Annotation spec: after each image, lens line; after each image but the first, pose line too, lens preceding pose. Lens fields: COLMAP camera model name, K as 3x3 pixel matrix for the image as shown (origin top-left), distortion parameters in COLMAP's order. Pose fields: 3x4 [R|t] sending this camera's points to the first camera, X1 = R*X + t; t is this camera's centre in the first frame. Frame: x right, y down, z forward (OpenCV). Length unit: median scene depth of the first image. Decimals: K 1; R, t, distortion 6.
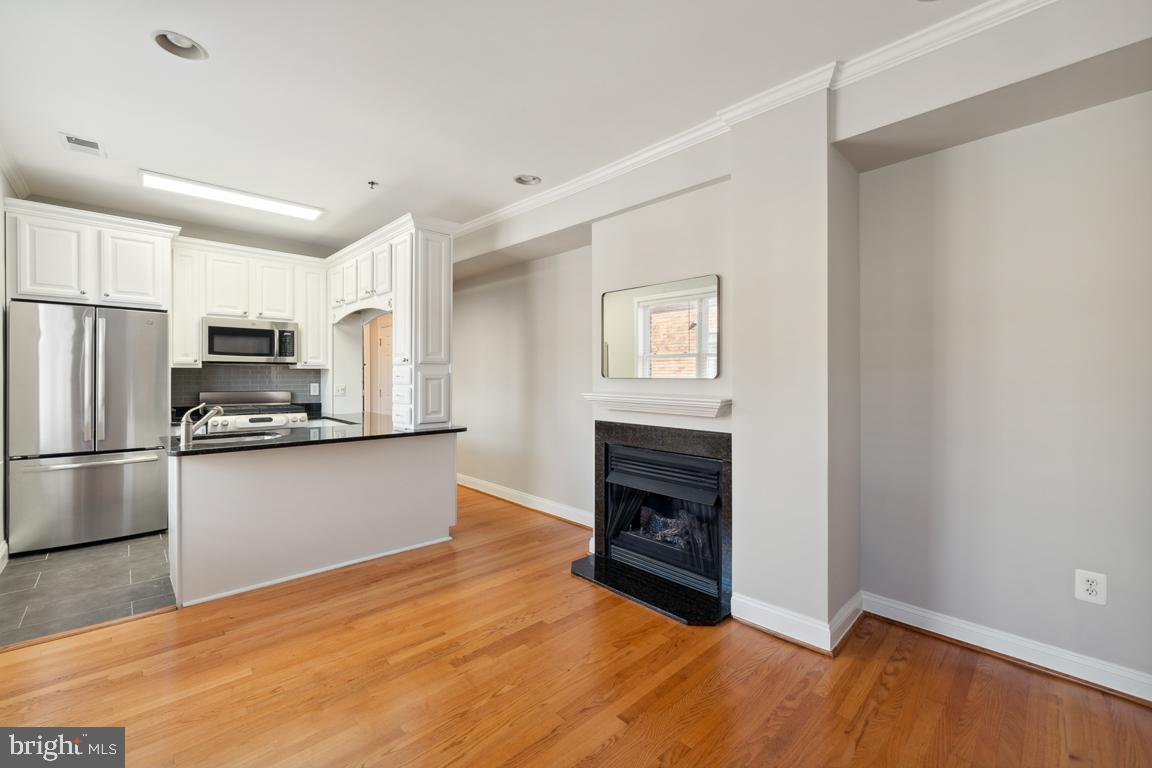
lens RADIAL K [[474.1, 0, 573.3], [0, 474.1, 375.8], [0, 0, 1]] dist [-0.000207, -0.000364]
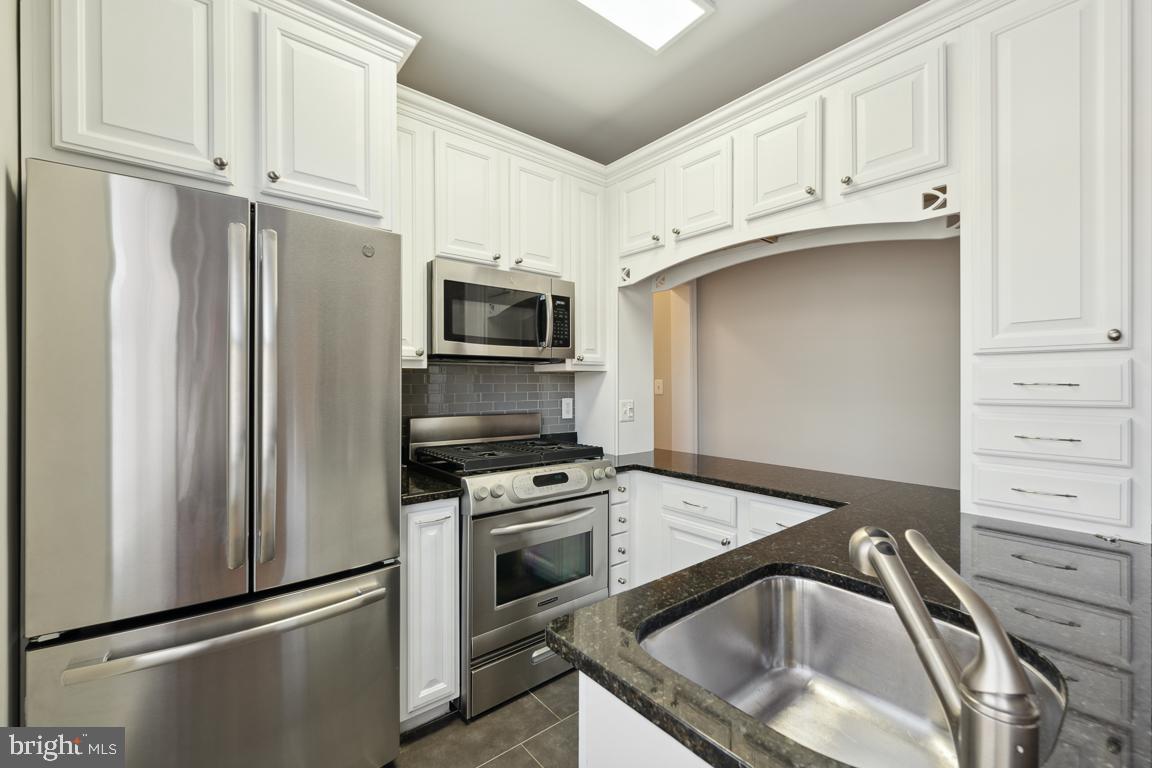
lens RADIAL K [[474.1, 0, 575.4], [0, 474.1, 382.4], [0, 0, 1]] dist [-0.000207, -0.000364]
pose [[0.997321, -0.003616, -0.073061, -0.699813], [0.003520, 0.999993, -0.001443, -0.002070], [0.073066, 0.001182, 0.997326, 0.622516]]
